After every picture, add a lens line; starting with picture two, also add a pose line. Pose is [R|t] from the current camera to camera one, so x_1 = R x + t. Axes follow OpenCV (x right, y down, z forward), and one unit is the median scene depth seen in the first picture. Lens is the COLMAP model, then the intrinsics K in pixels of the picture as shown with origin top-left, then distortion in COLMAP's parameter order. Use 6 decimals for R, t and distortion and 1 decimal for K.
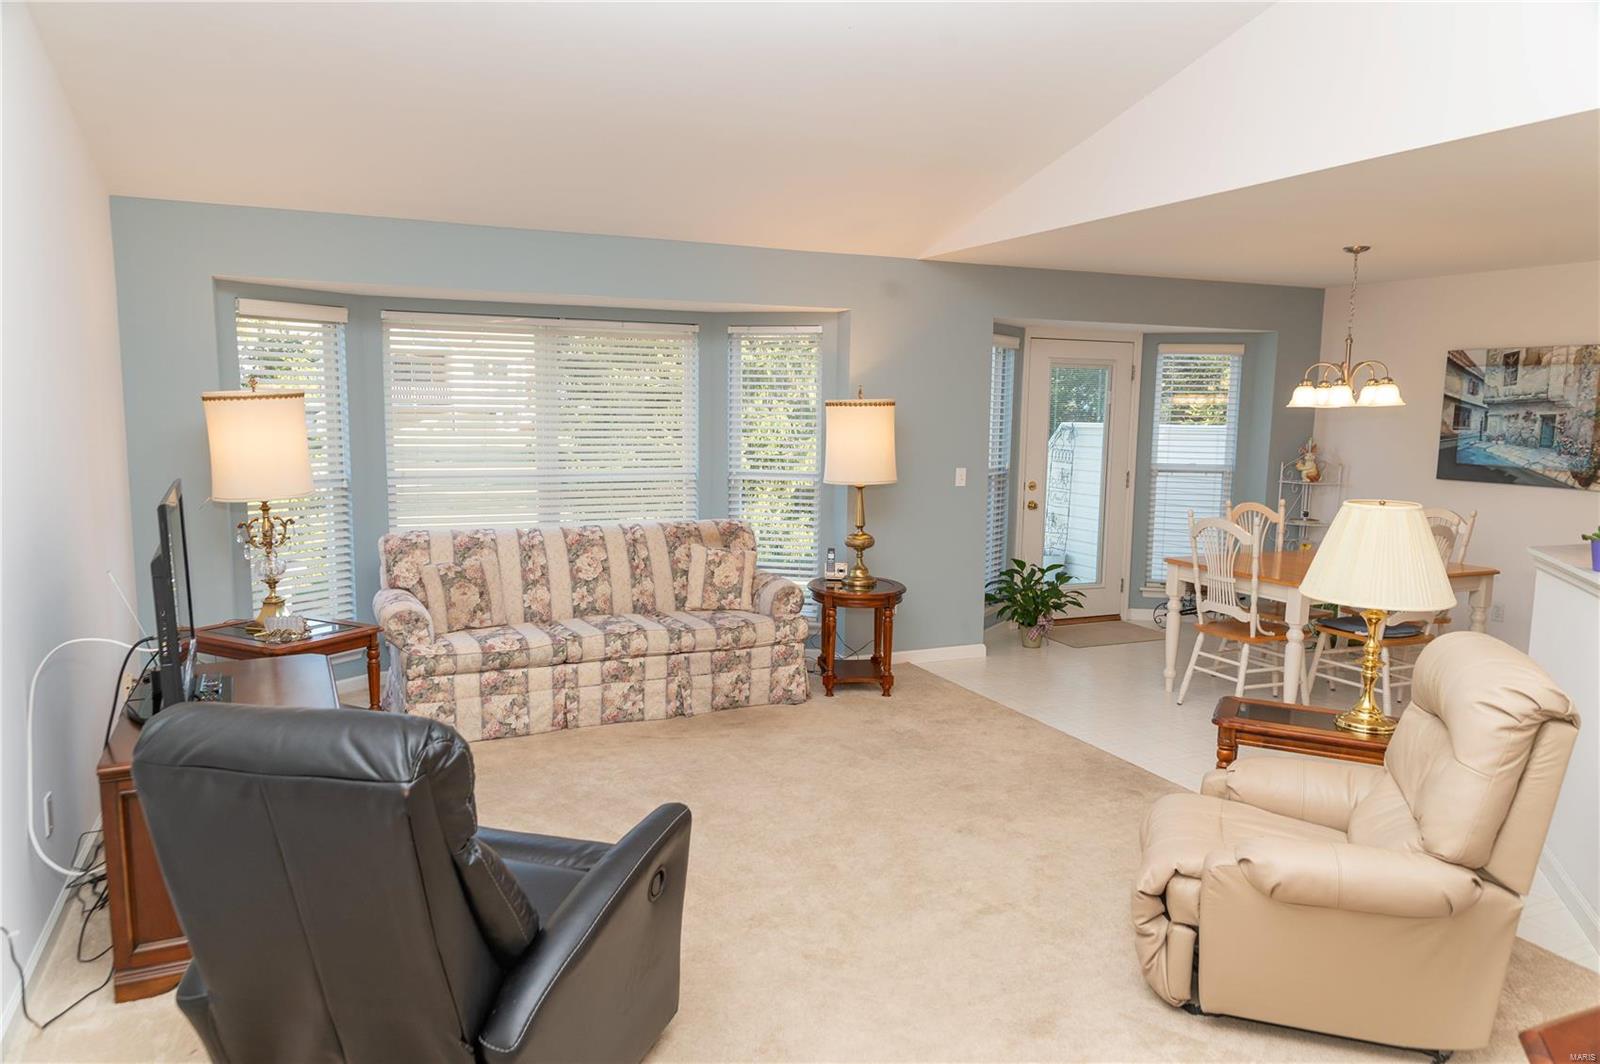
lens RADIAL K [[1069.8, 0, 790.7], [0, 1069.8, 535.6], [0, 0, 1]] dist [0.001123, 0.003810]
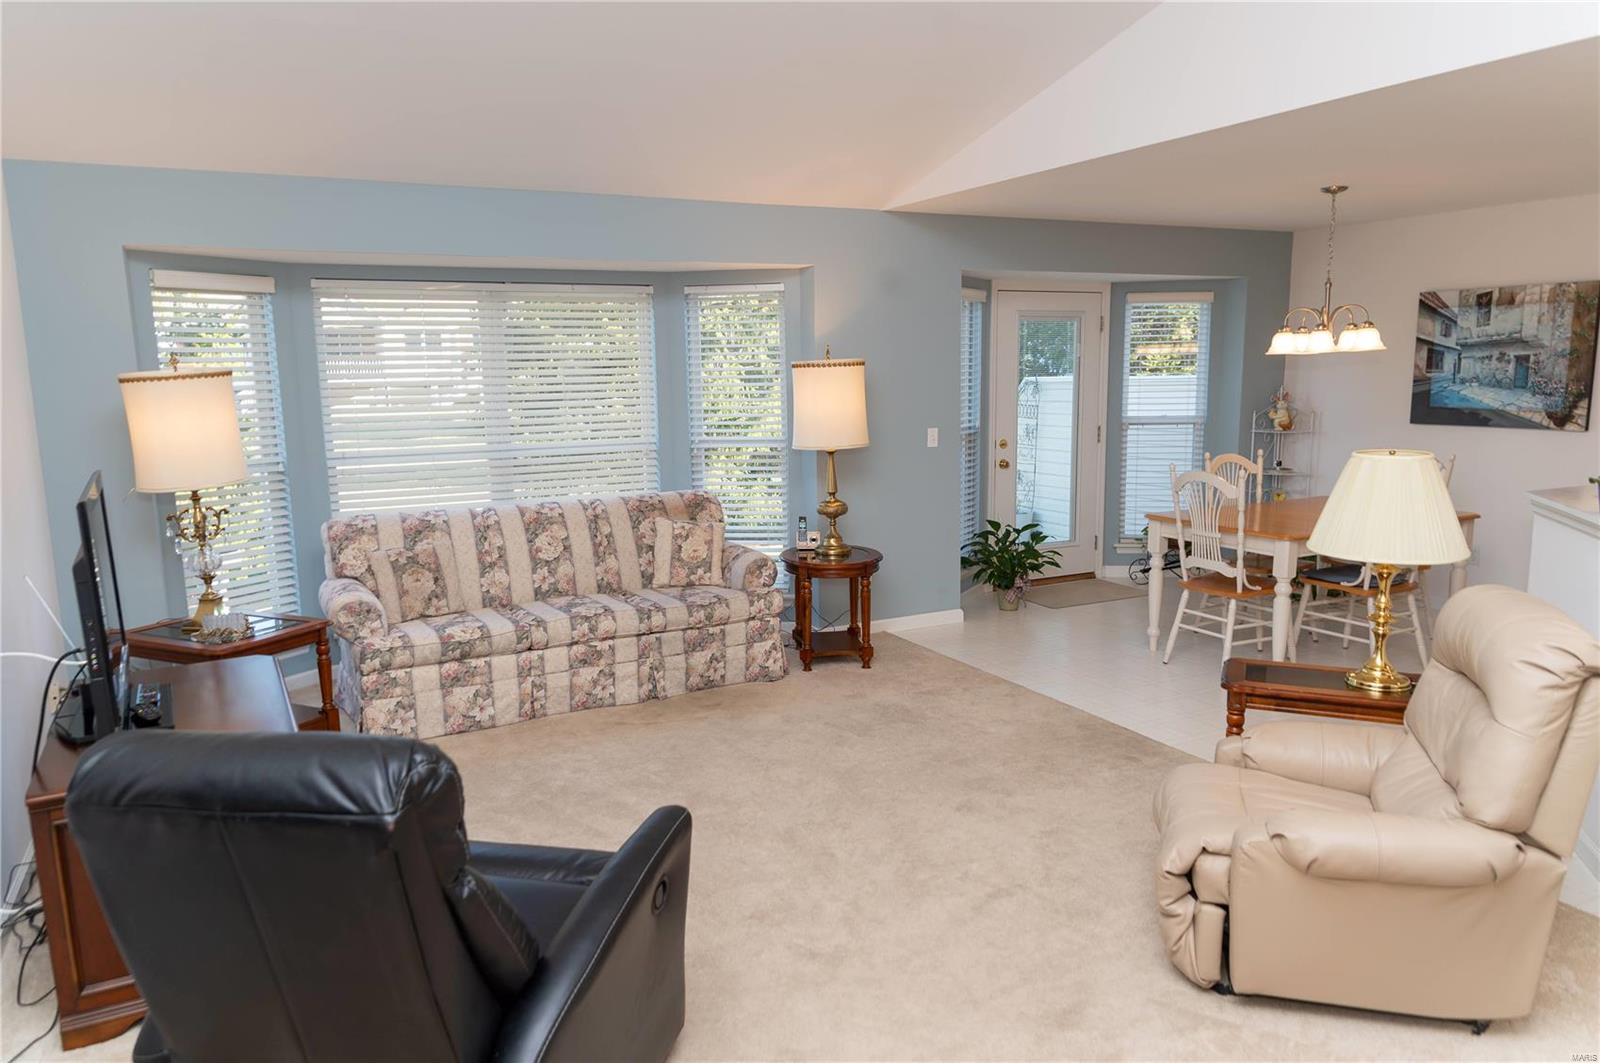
lens RADIAL K [[1089.4, 0, 798.5], [0, 1089.4, 537.8], [0, 0, 1]] dist [-0.001246, 0.000359]
pose [[0.997963, -0.038189, 0.051098, -0.017926], [0.036379, 0.998693, 0.035898, -0.004914], [-0.052403, -0.033966, 0.998048, 0.028390]]
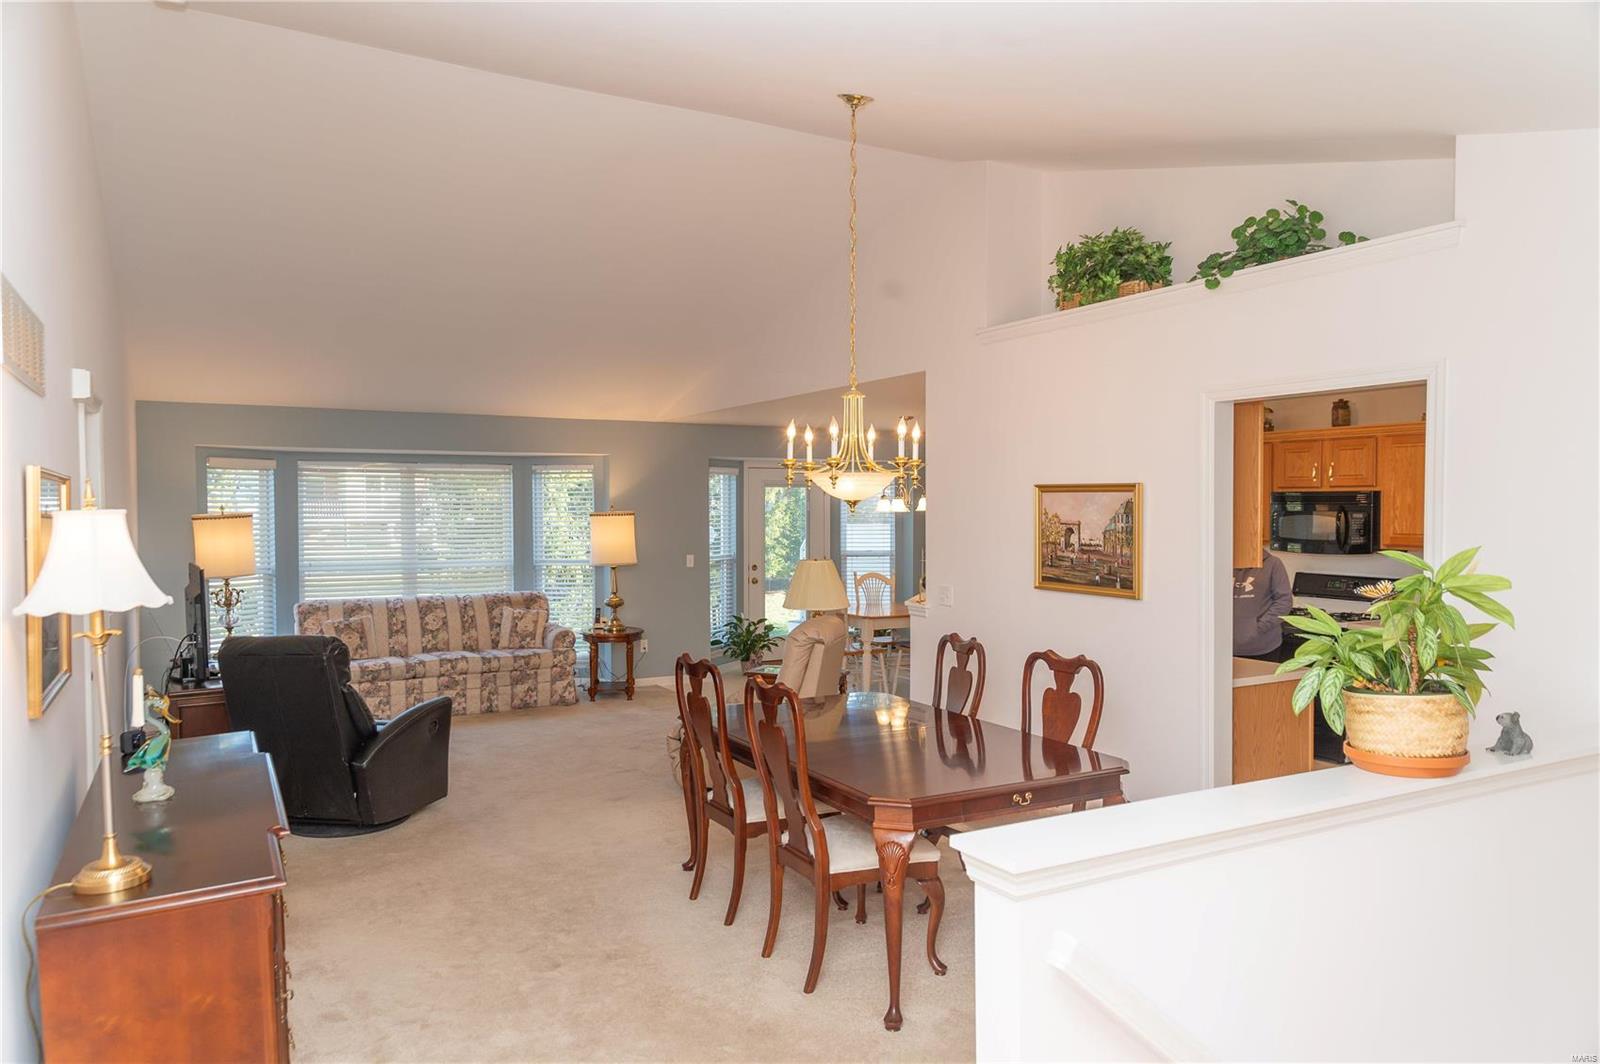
lens RADIAL K [[1069.8, 0, 790.7], [0, 1069.8, 535.6], [0, 0, 1]] dist [0.001123, 0.003810]
pose [[0.995701, -0.019178, 0.090616, 0.194227], [0.028046, 0.994828, -0.097622, 0.073020], [-0.088275, 0.099743, 0.991090, -0.612637]]
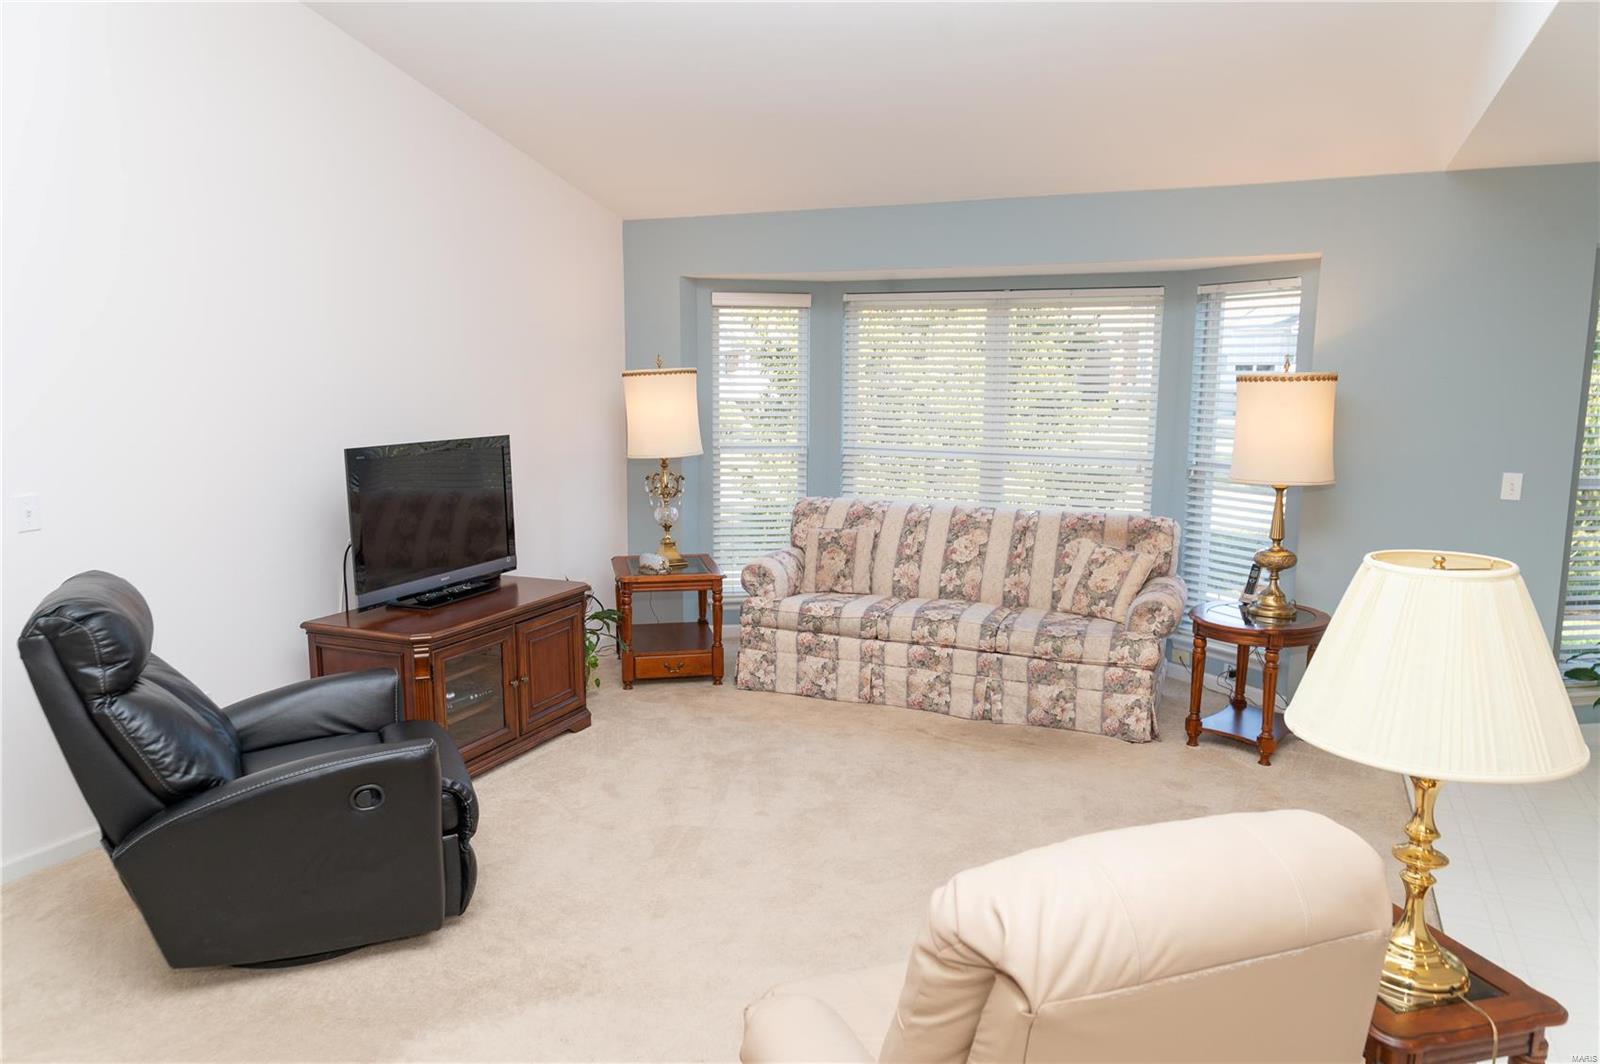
lens RADIAL K [[1076.1, 0, 791.5], [0, 1076.1, 532.1], [0, 0, 1]] dist [0.007533, -0.001162]
pose [[0.659422, 0.102650, -0.744732, 0.439471], [-0.092462, 0.994187, 0.055163, -0.025825], [0.746065, 0.032483, 0.665080, 0.247414]]
